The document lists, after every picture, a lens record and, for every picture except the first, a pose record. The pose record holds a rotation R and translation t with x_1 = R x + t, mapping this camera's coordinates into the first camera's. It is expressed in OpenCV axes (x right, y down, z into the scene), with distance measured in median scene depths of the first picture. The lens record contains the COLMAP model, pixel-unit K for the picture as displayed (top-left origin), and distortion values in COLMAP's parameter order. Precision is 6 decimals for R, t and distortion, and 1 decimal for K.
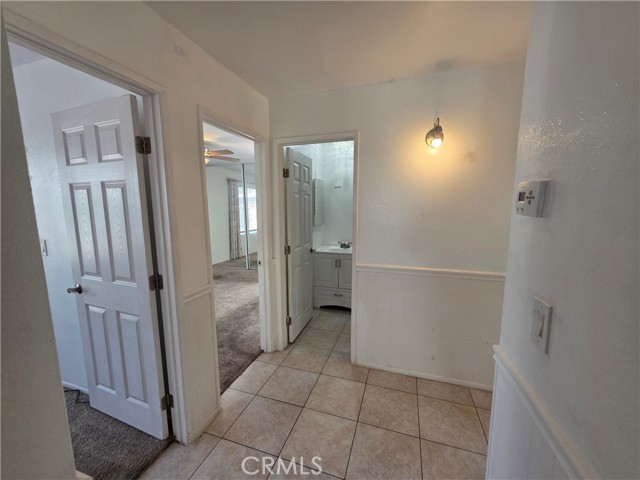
lens RADIAL K [[257.5, 0, 316.6], [0, 257.5, 243.1], [0, 0, 1]] dist [0.000966, -0.000404]
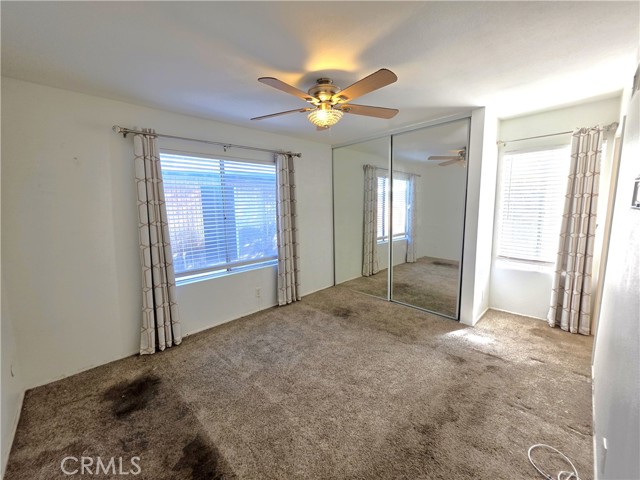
lens RADIAL K [[257.5, 0, 317.0], [0, 257.5, 238.1], [0, 0, 1]] dist [0.000966, -0.000404]
pose [[0.889067, 0.045834, -0.455477, -0.121277], [-0.049501, 0.998767, 0.003881, -0.041949], [0.455093, 0.019096, 0.890239, 0.291442]]
